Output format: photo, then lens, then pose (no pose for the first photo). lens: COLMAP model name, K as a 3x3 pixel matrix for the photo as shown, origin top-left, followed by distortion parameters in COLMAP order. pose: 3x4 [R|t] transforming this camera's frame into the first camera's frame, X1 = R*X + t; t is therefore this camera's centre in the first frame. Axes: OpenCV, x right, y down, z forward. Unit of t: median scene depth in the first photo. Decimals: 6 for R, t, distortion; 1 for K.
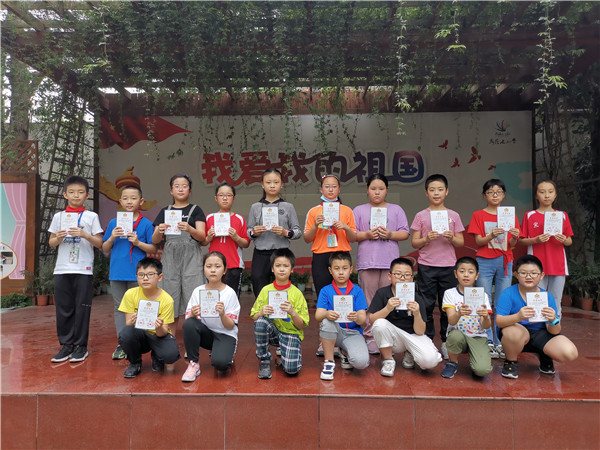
lens RADIAL K [[473.9, 0, 297.3], [0, 473.9, 223.3], [0, 0, 1]] dist [0.030784, -0.013171]
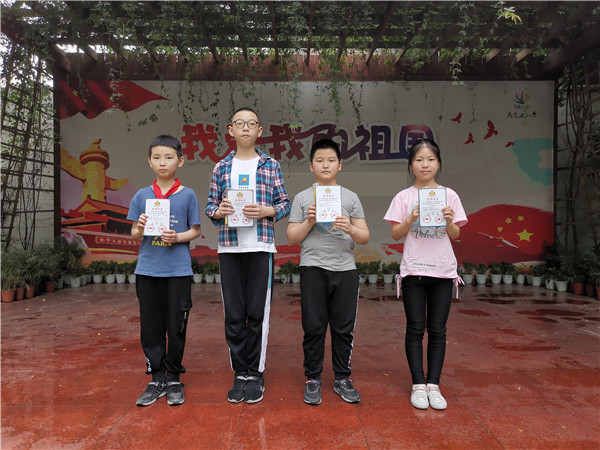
lens RADIAL K [[473.9, 0, 300.3], [0, 473.9, 224.2], [0, 0, 1]] dist [0.030784, -0.013171]
pose [[0.998806, 0.002753, 0.048782, -0.029703], [-0.004367, 0.999446, 0.032997, 0.005278], [-0.048664, -0.033171, 0.998264, 0.134662]]
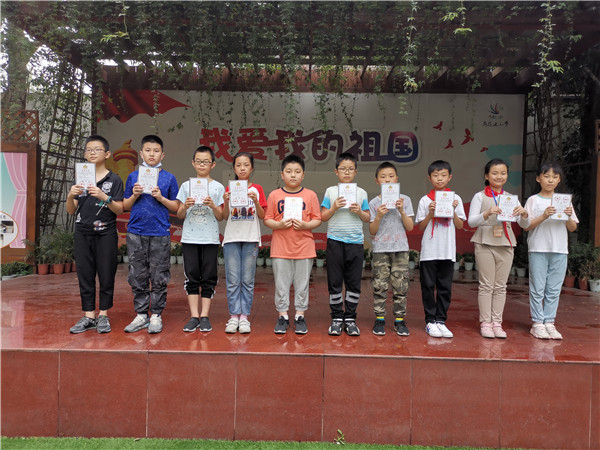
lens RADIAL K [[473.9, 0, 296.5], [0, 473.9, 225.2], [0, 0, 1]] dist [0.030784, -0.013171]
pose [[0.999444, 0.020799, 0.026052, -0.020758], [-0.021982, 0.998702, 0.045947, 0.007984], [-0.025062, -0.046494, 0.998604, -0.024660]]
